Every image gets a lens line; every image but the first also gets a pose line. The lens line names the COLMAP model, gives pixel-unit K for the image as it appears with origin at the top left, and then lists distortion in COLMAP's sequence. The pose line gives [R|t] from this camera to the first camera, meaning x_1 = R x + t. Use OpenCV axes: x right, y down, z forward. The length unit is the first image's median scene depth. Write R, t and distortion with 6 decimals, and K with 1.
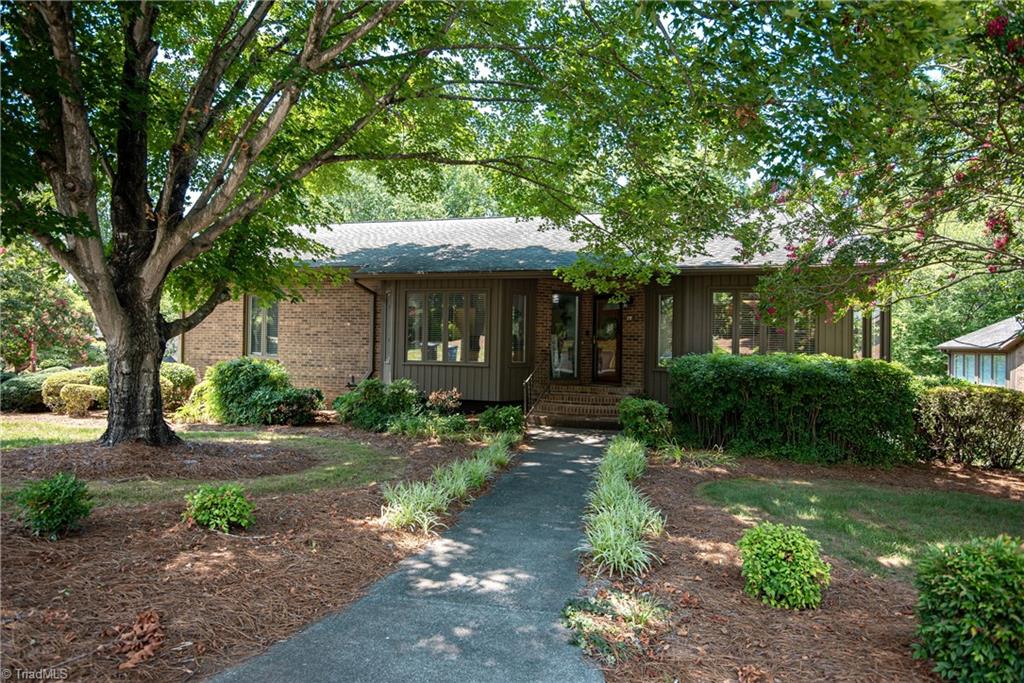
lens RADIAL K [[468.1, 0, 509.5], [0, 468.1, 349.0], [0, 0, 1]] dist [-0.005378, -0.000299]
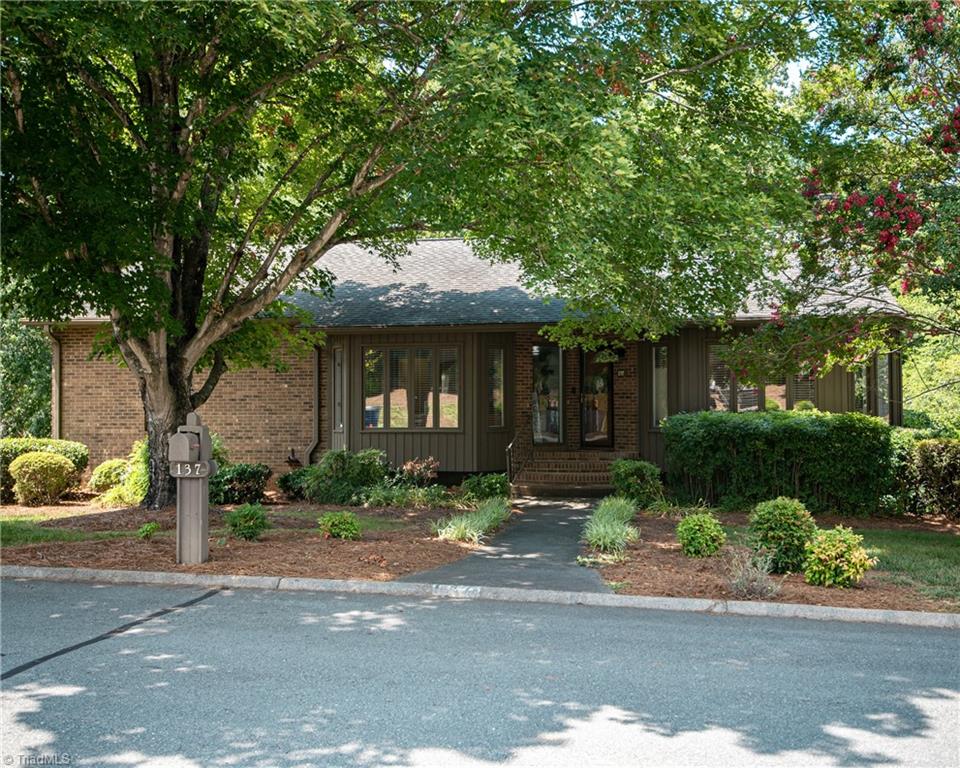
lens RADIAL K [[936.6, 0, 478.9], [0, 936.6, 384.0], [0, 0, 1]] dist [0.086111, 0.000000]
pose [[0.996628, -0.022775, 0.078830, -0.162184], [0.024640, 0.999437, -0.022759, -0.012787], [-0.078267, 0.024625, 0.996628, -0.801711]]
